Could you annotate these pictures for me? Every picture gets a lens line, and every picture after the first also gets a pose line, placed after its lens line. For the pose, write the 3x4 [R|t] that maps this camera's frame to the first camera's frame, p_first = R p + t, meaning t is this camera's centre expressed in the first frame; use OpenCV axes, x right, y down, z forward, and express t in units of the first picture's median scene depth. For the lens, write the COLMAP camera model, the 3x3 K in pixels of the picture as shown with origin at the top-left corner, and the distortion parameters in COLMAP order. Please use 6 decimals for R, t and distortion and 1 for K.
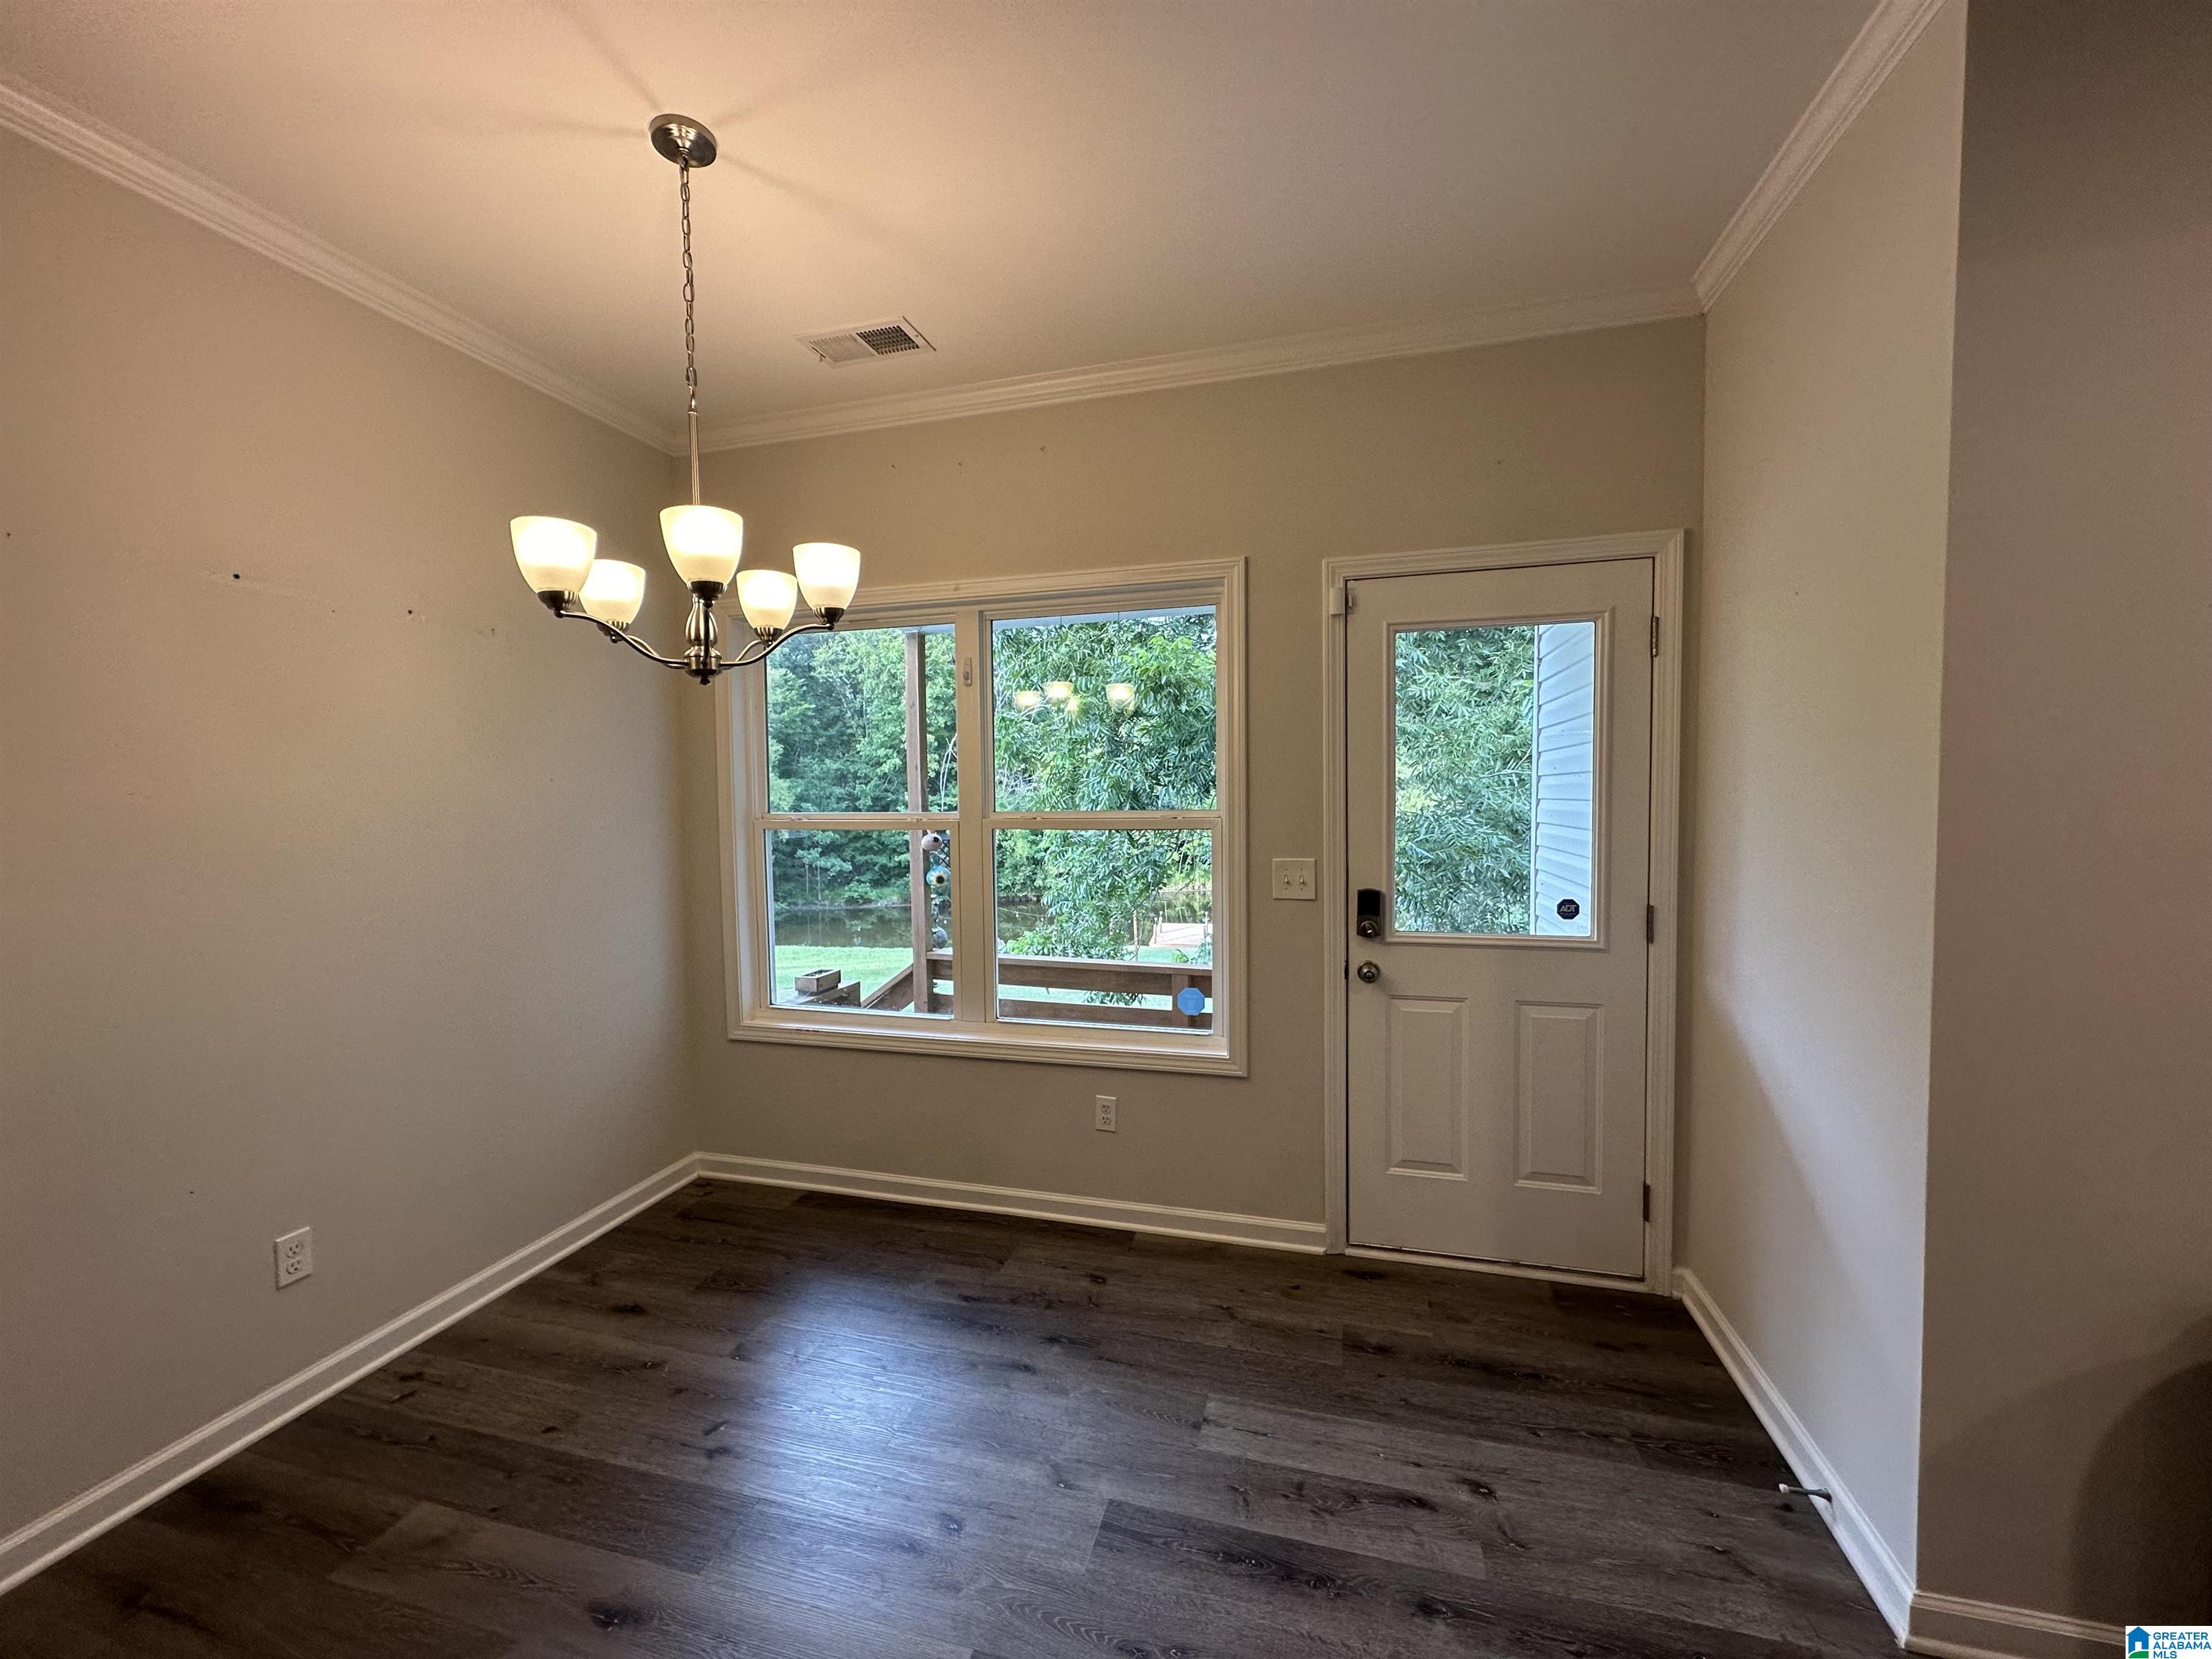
lens RADIAL K [[881.2, 0, 1102.5], [0, 881.2, 830.0], [0, 0, 1]] dist [-0.001429, -0.000092]
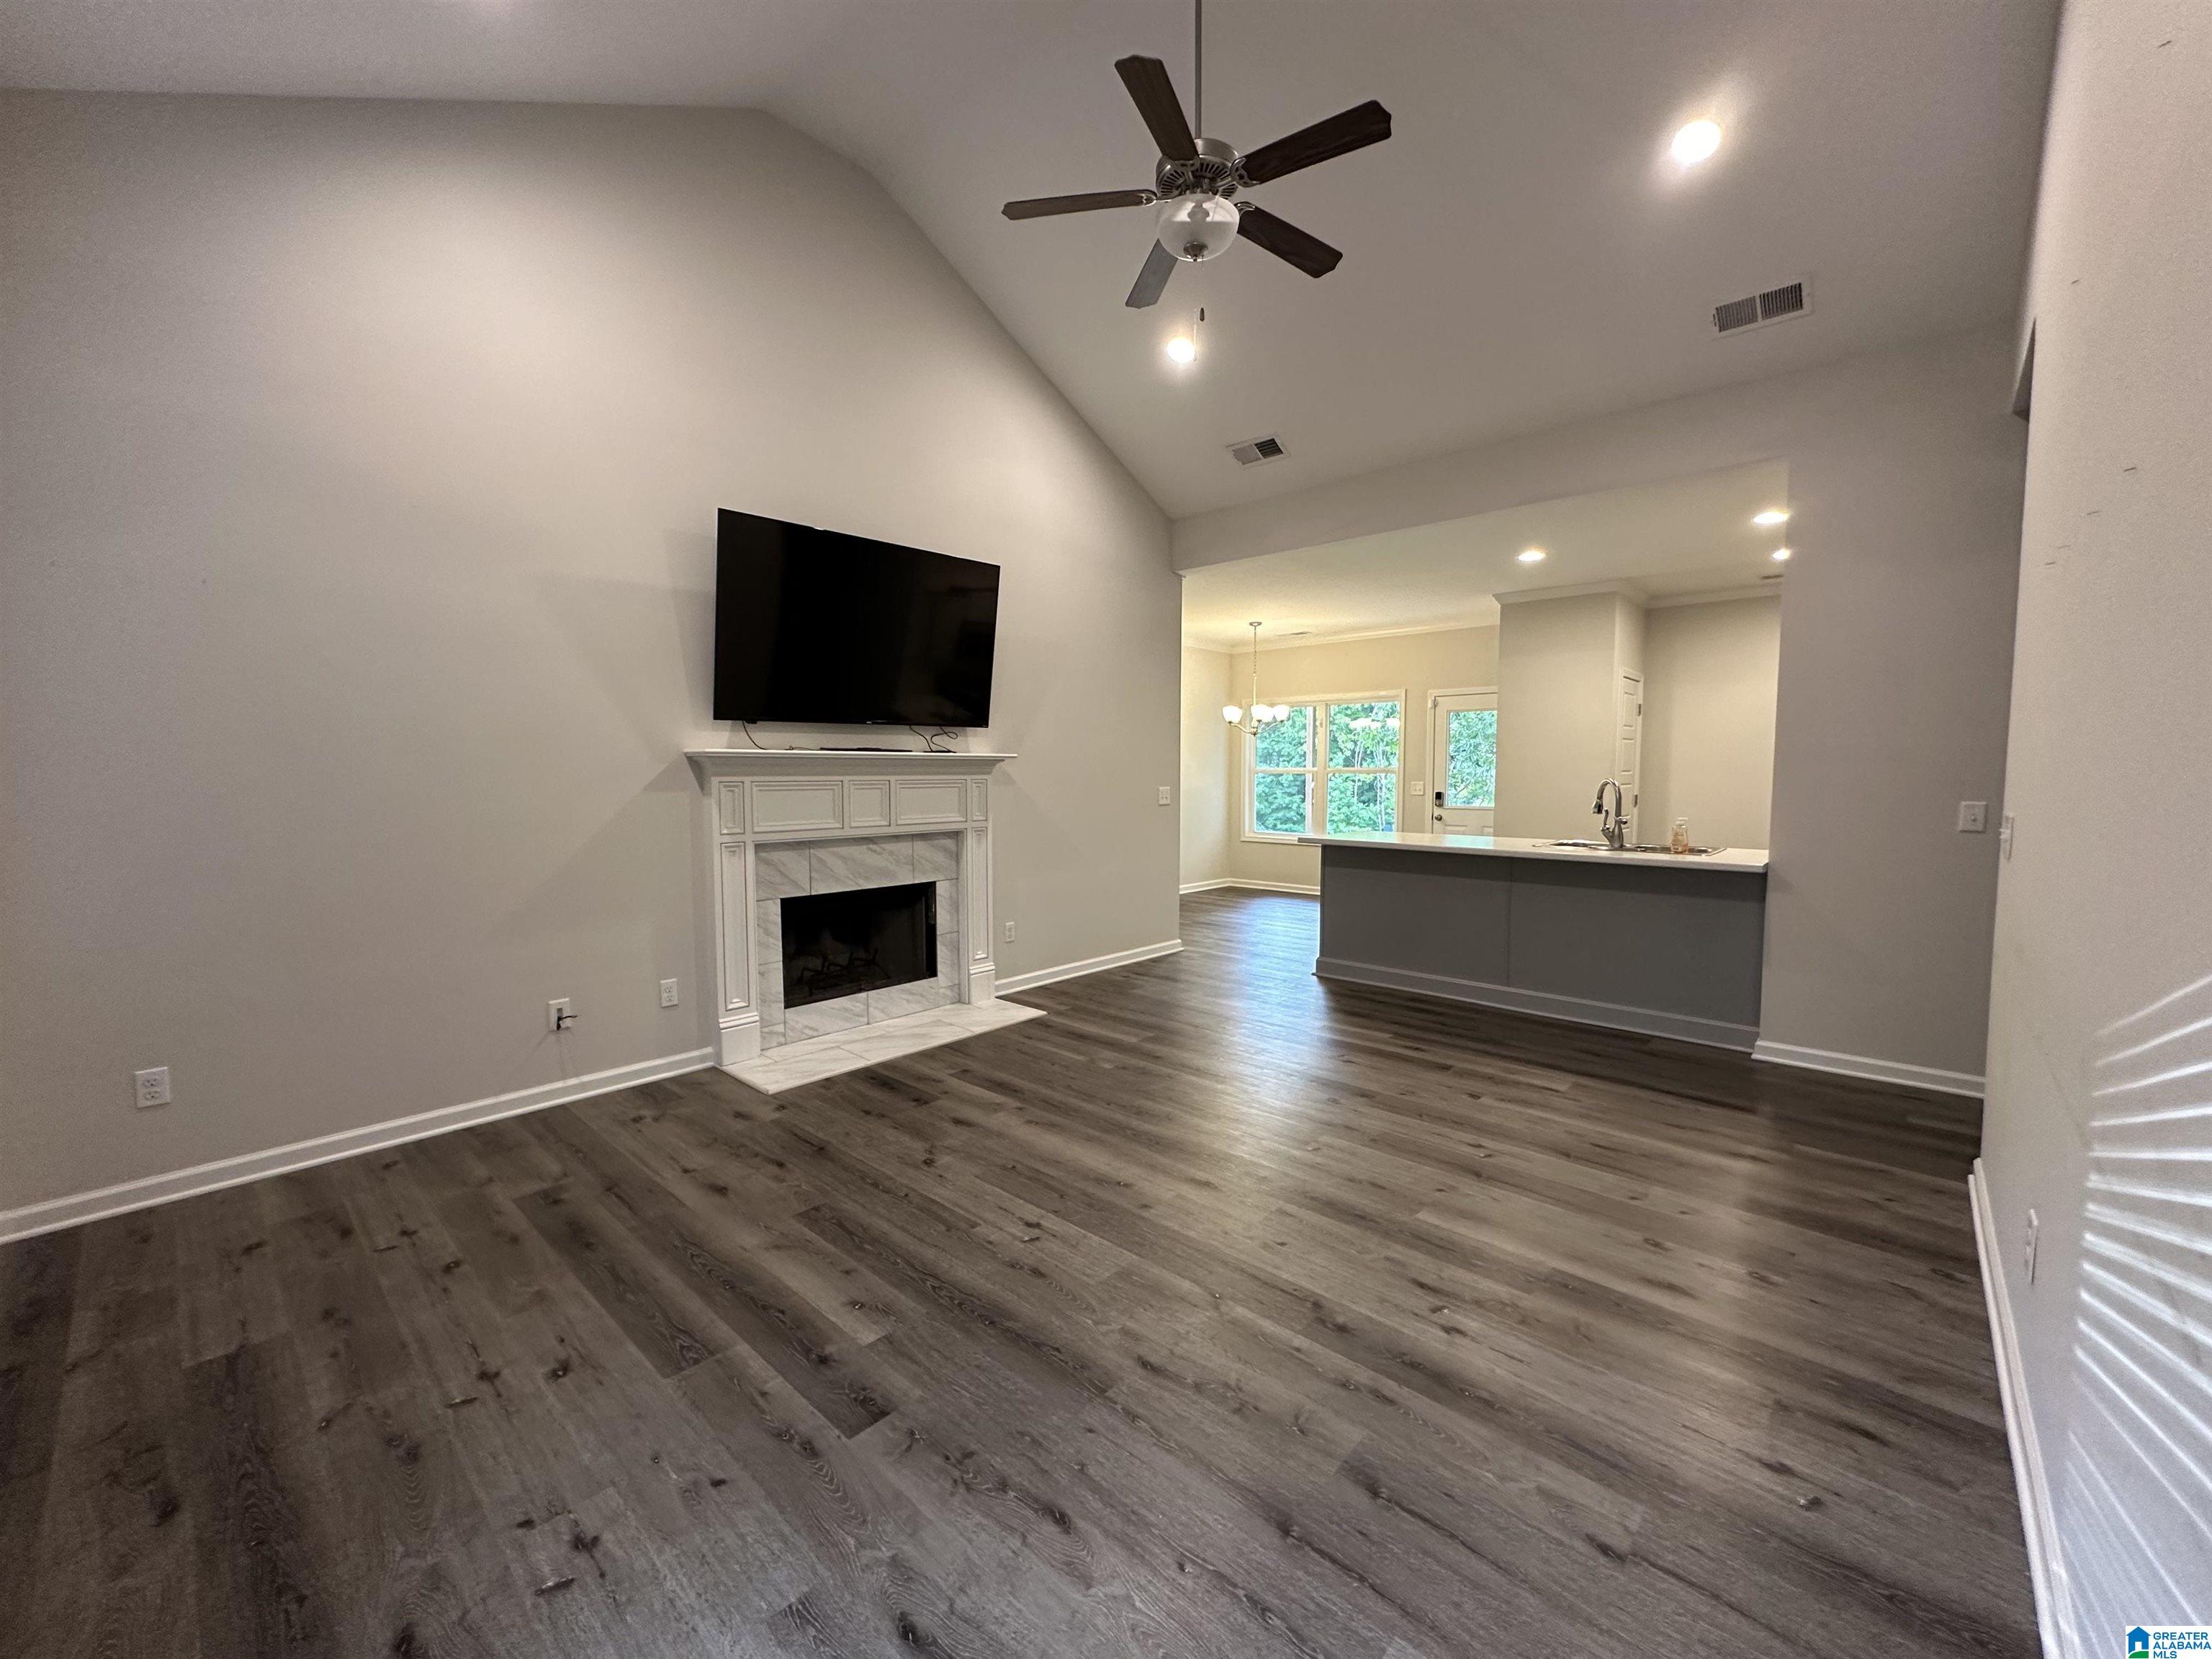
lens RADIAL K [[881.2, 0, 1099.9], [0, 881.2, 830.7], [0, 0, 1]] dist [-0.001429, -0.000092]
pose [[0.890557, 0.045476, -0.452592, 0.036864], [-0.034015, 0.998862, 0.033434, 0.008019], [0.453598, -0.014380, 0.891090, -0.136557]]
